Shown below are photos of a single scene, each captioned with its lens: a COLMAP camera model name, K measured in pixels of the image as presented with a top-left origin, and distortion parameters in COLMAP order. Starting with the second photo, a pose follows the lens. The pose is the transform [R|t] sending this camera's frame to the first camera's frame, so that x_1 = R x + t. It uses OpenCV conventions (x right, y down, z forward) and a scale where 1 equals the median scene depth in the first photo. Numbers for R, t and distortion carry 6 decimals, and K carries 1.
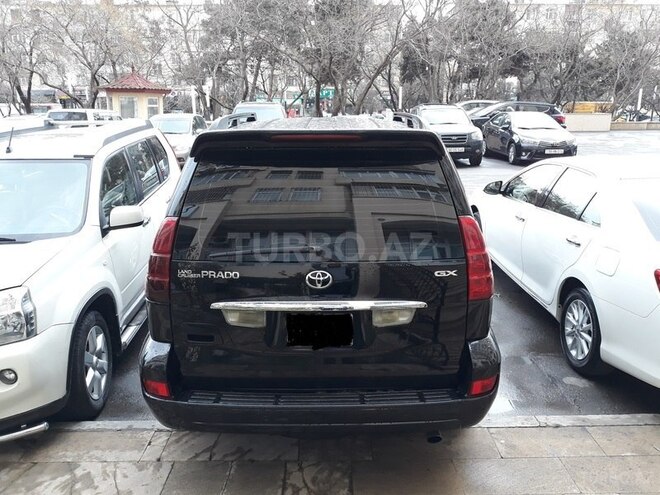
lens RADIAL K [[587.7, 0, 332.3], [0, 587.7, 225.6], [0, 0, 1]] dist [-0.005281, 0.010560]
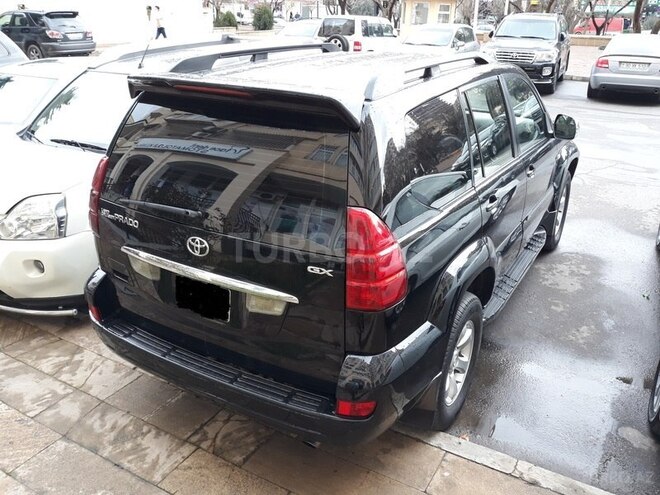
lens RADIAL K [[587.7, 0, 332.3], [0, 587.7, 225.6], [0, 0, 1]] dist [-0.005281, 0.010560]
pose [[0.862836, 0.196701, -0.465643, 0.579902], [-0.123305, 0.975257, 0.183493, -0.136201], [0.490214, -0.100908, 0.865741, 0.287396]]
